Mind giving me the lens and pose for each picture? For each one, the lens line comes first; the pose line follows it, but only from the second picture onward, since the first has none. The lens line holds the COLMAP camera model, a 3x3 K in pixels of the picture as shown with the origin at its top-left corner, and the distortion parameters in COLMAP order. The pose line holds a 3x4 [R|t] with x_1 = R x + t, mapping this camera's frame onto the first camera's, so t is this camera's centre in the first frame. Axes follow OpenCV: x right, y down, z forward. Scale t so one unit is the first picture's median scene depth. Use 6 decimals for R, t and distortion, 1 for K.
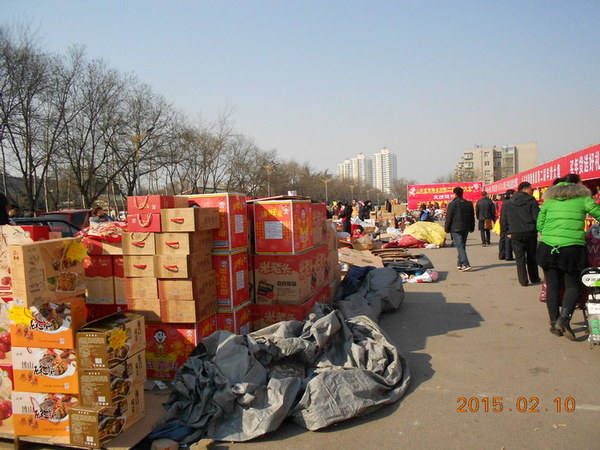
lens RADIAL K [[471.0, 0, 296.3], [0, 471.0, 229.3], [0, 0, 1]] dist [0.014272, -0.002767]
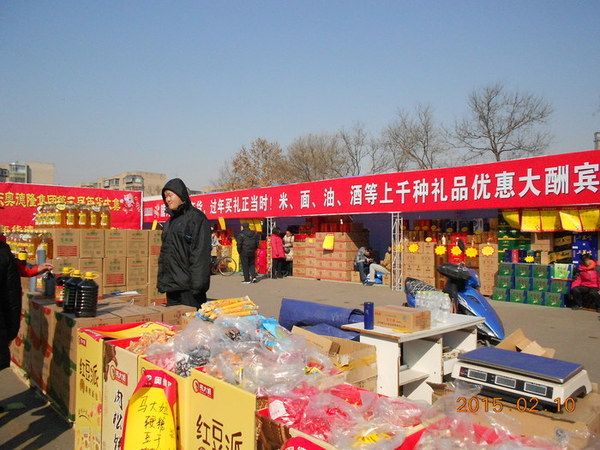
lens RADIAL K [[473.7, 0, 301.9], [0, 473.7, 233.3], [0, 0, 1]] dist [-0.015489, 0.005123]
pose [[0.508527, 0.046653, 0.859781, 0.020903], [0.009102, 0.998184, -0.059546, -0.009206], [-0.860998, 0.038107, 0.507179, 0.203736]]
